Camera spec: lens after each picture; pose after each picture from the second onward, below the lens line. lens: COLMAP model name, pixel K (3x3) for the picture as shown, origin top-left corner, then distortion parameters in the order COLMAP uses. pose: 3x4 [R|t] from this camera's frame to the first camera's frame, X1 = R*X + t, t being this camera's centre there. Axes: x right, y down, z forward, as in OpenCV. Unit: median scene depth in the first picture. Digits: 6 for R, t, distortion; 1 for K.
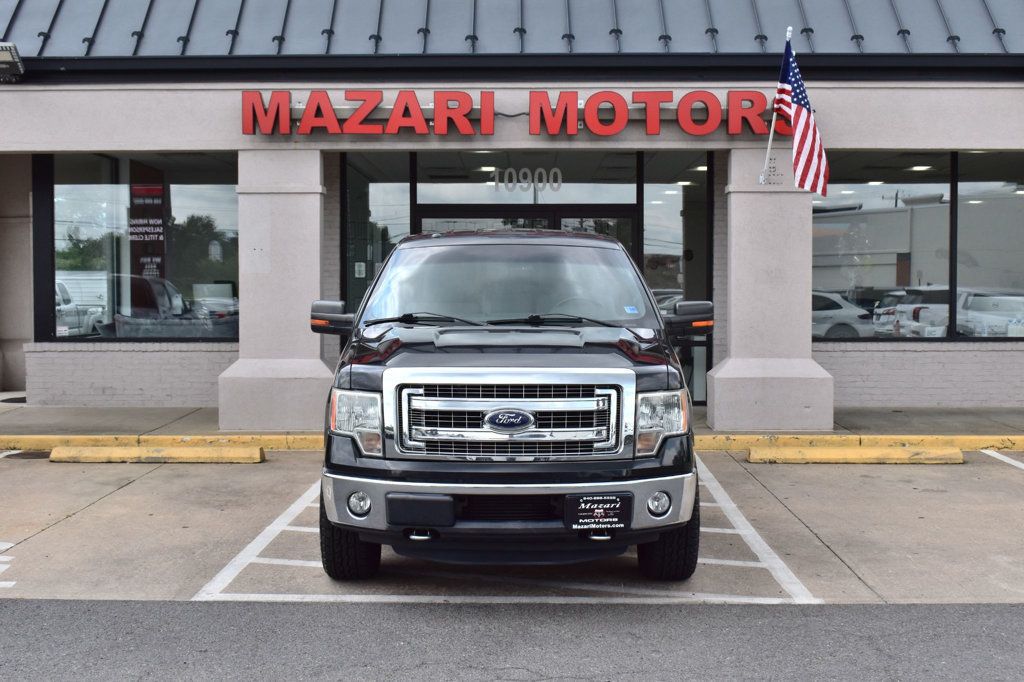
lens RADIAL K [[1319.9, 0, 505.5], [0, 1319.9, 343.4], [0, 0, 1]] dist [-0.045507, 0.000000]
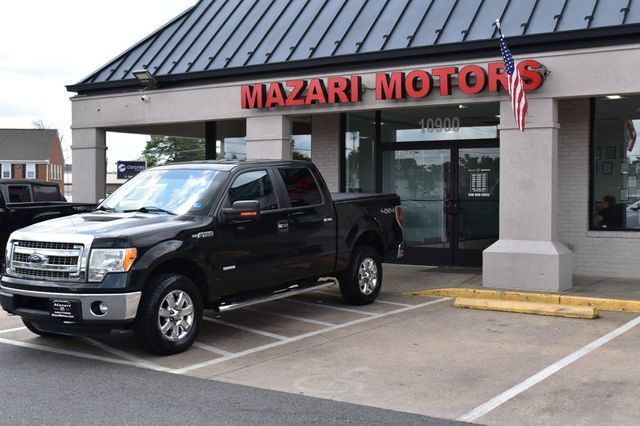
lens RADIAL K [[824.9, 0, 318.9], [0, 824.9, 211.9], [0, 0, 1]] dist [-0.045507, 0.000000]
pose [[0.839690, 0.012802, -0.542915, 0.525725], [-0.023360, 0.999648, -0.012558, -0.003857], [0.542563, 0.023227, 0.839694, 0.098016]]
